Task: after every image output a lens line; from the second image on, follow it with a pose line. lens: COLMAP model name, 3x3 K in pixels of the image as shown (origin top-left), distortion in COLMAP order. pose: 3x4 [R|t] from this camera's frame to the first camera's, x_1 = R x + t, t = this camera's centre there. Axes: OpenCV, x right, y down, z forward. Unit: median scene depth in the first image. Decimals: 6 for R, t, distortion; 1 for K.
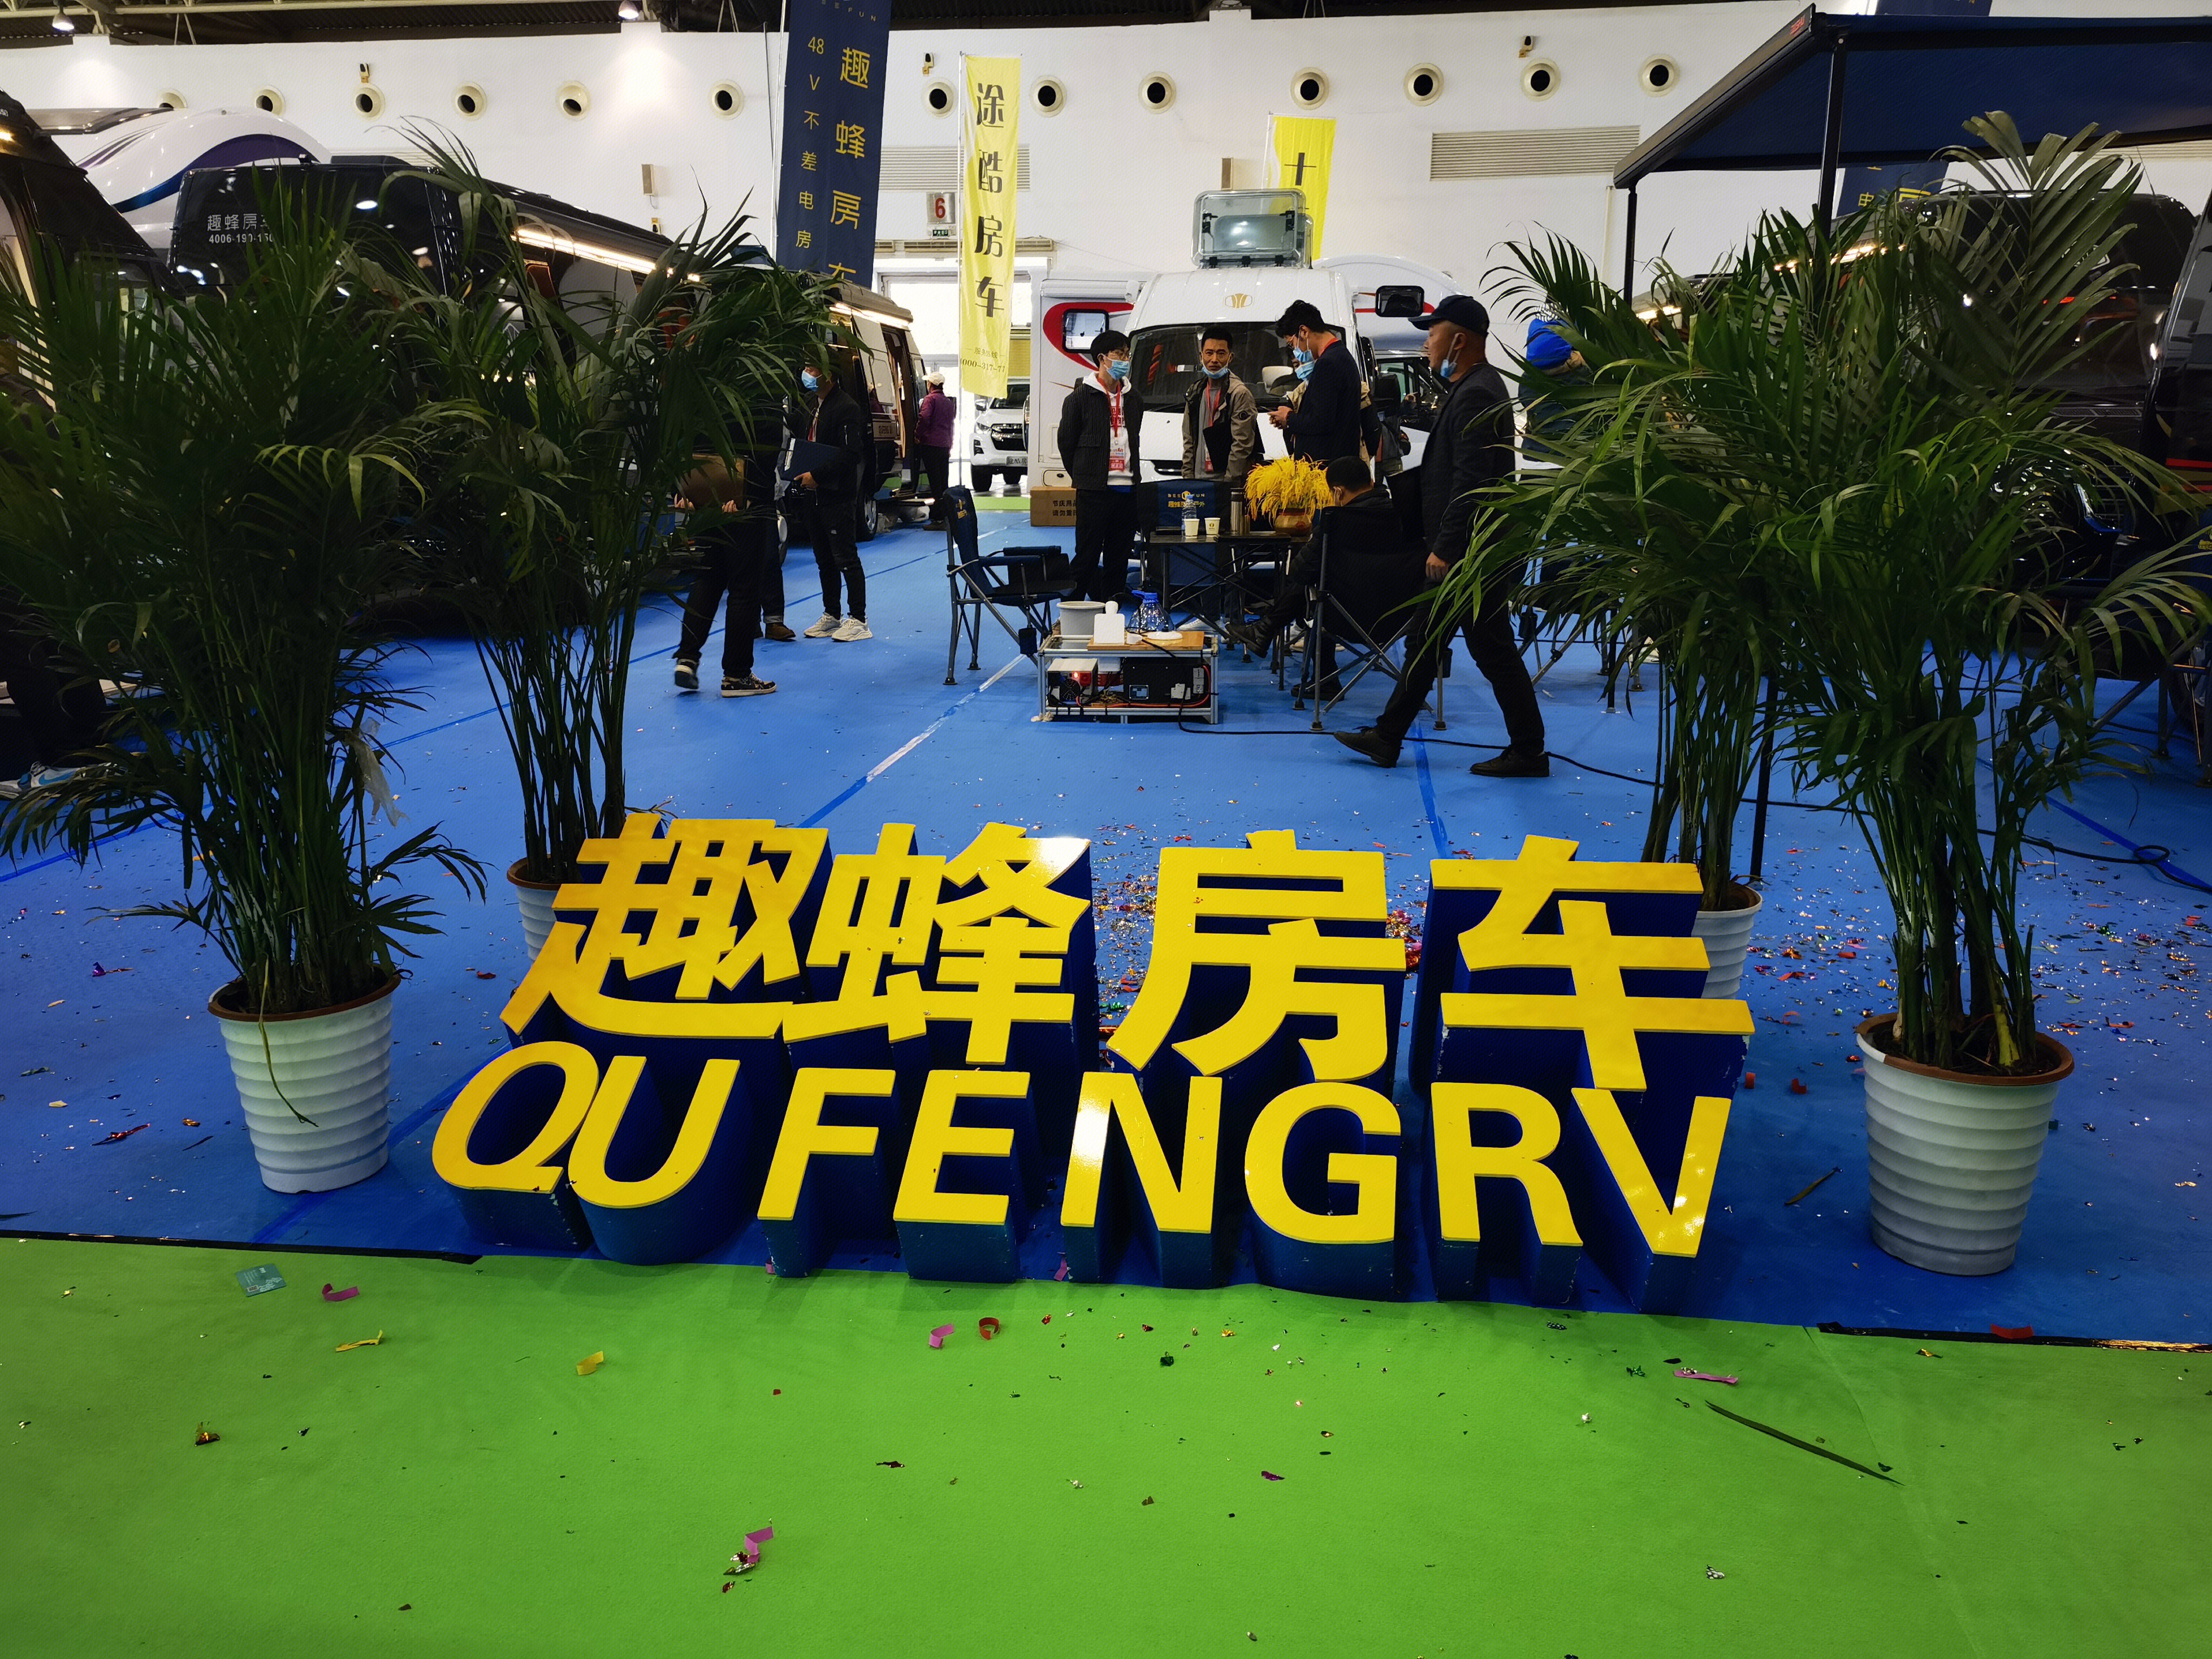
lens RADIAL K [[1696.0, 0, 1094.5], [0, 1696.0, 822.4], [0, 0, 1]] dist [0.097519, -0.061990]
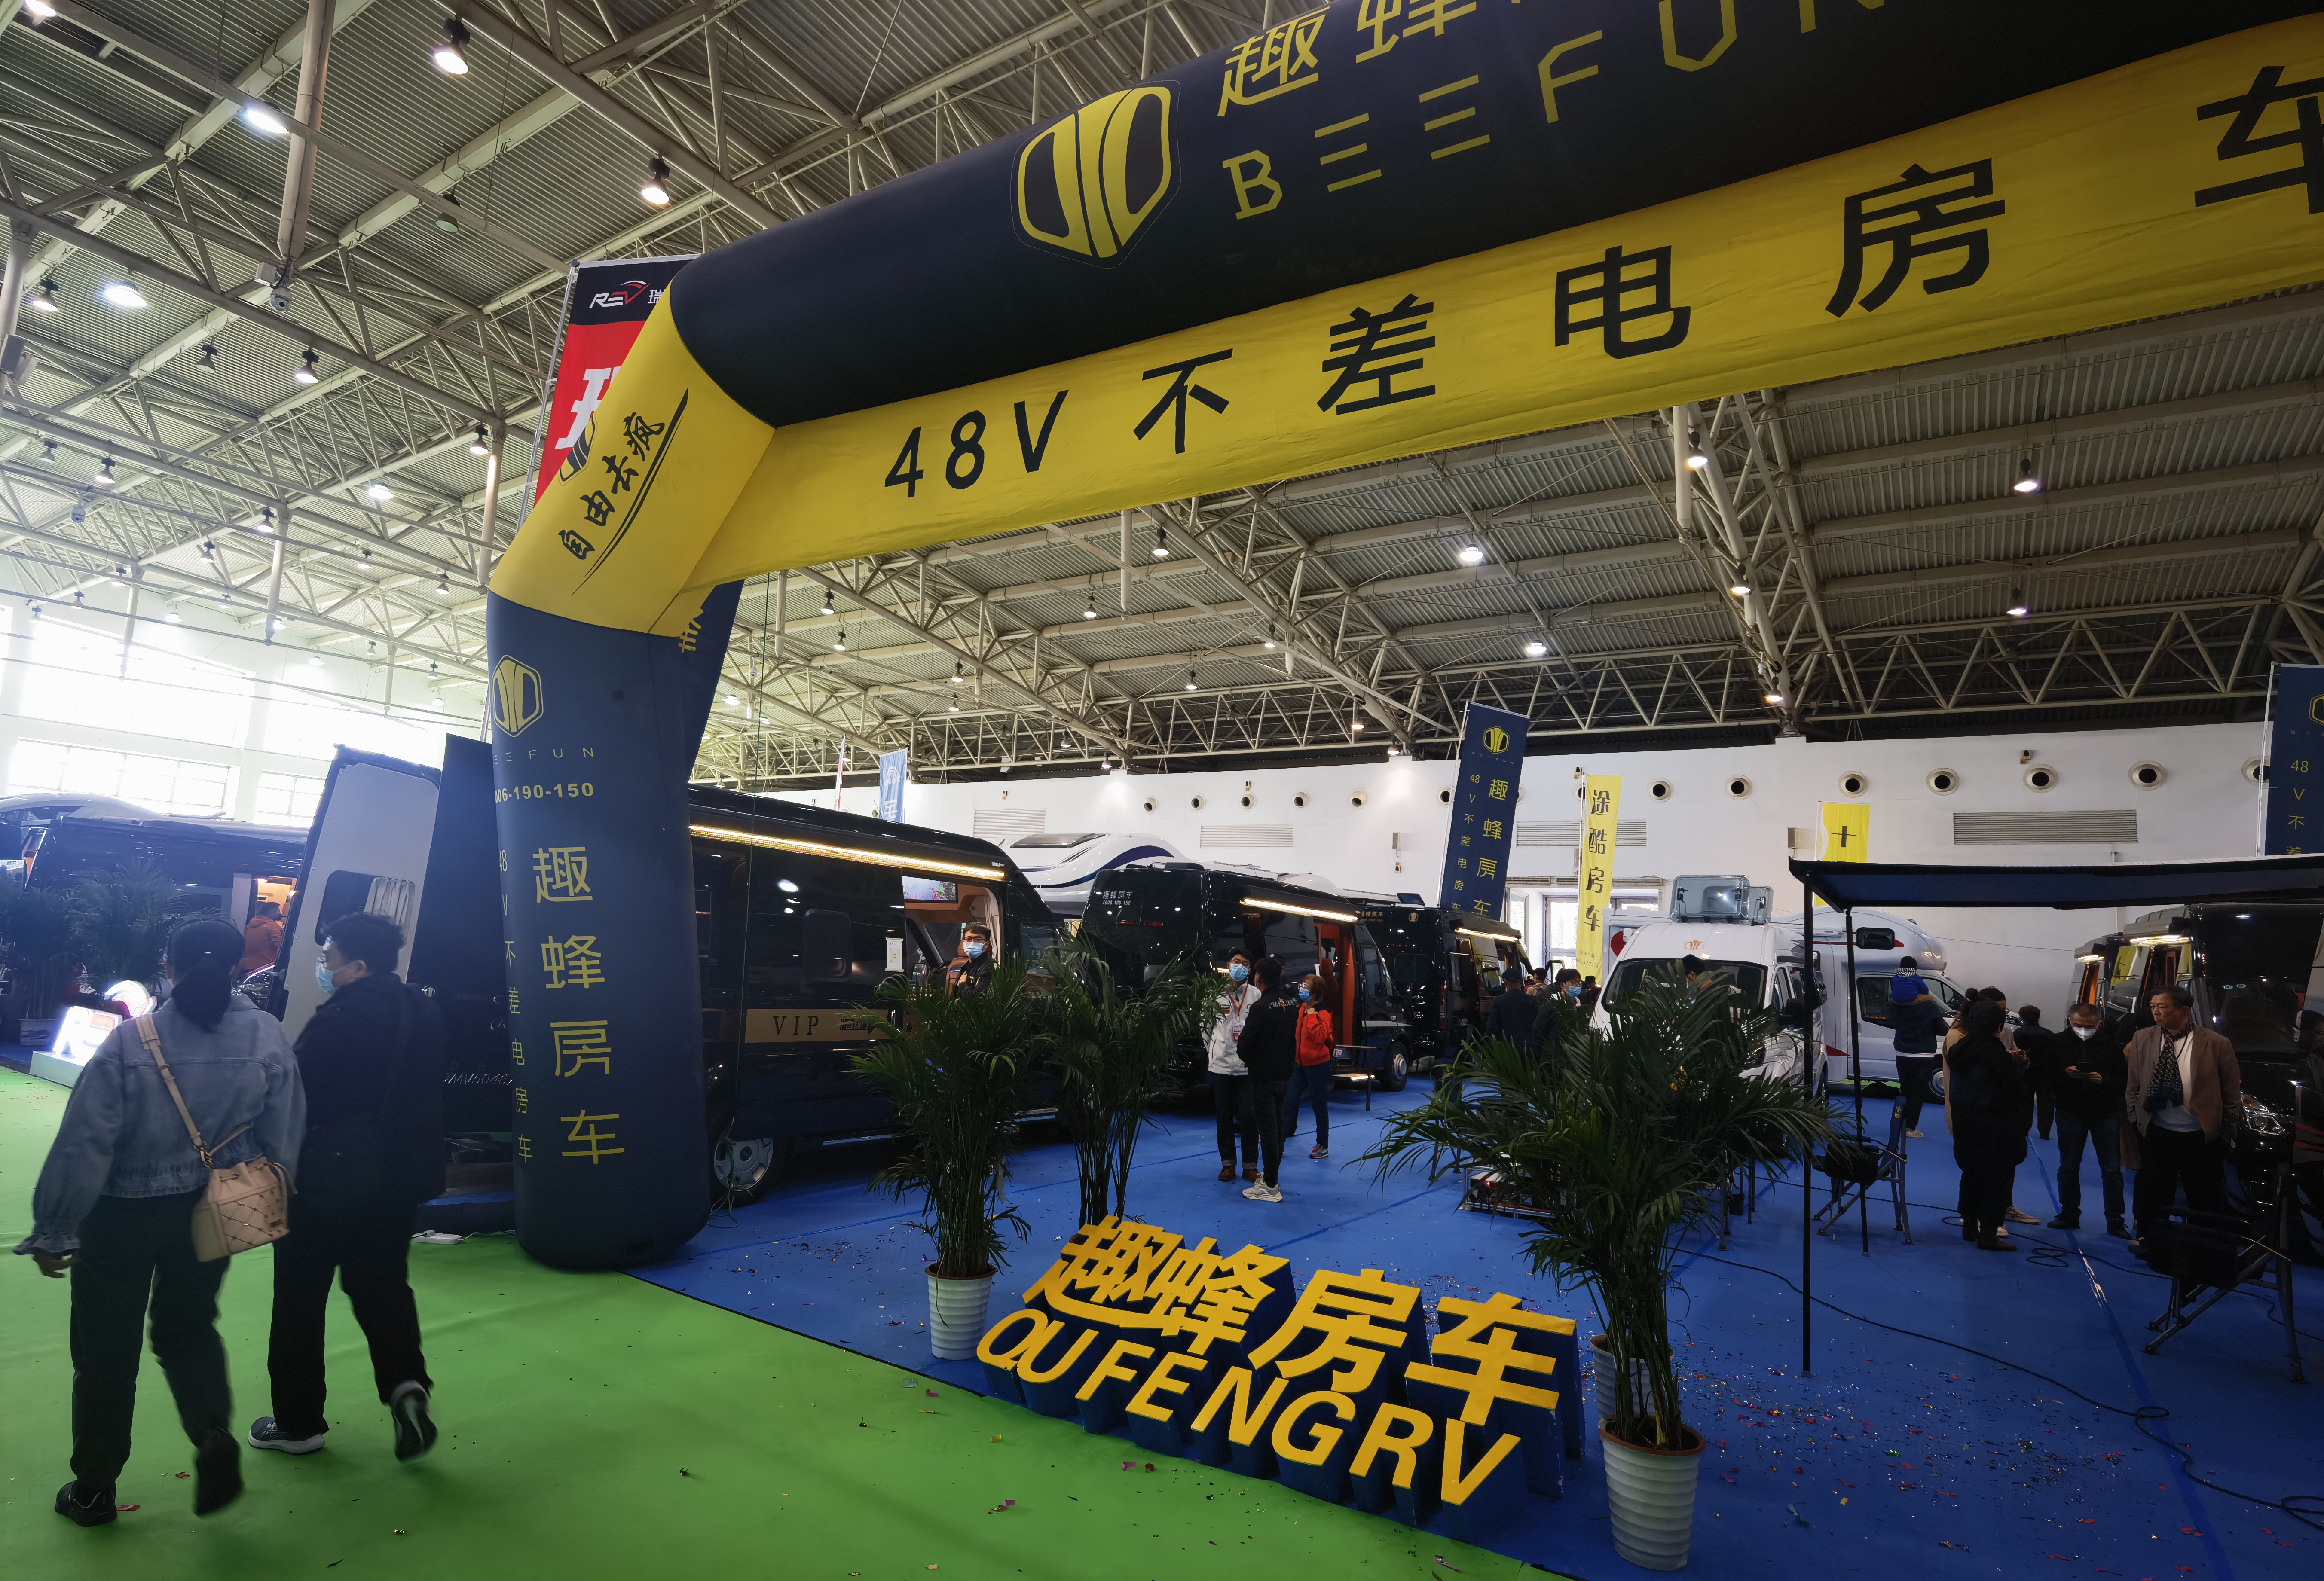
lens RADIAL K [[1178.6, 0, 1173.3], [0, 1178.6, 782.4], [0, 0, 1]] dist [-0.026801, 0.006633]
pose [[0.900825, -0.014628, -0.433936, 0.542552], [-0.153563, 0.924100, -0.349940, -0.005679], [0.406120, 0.381871, 0.830206, -0.513197]]
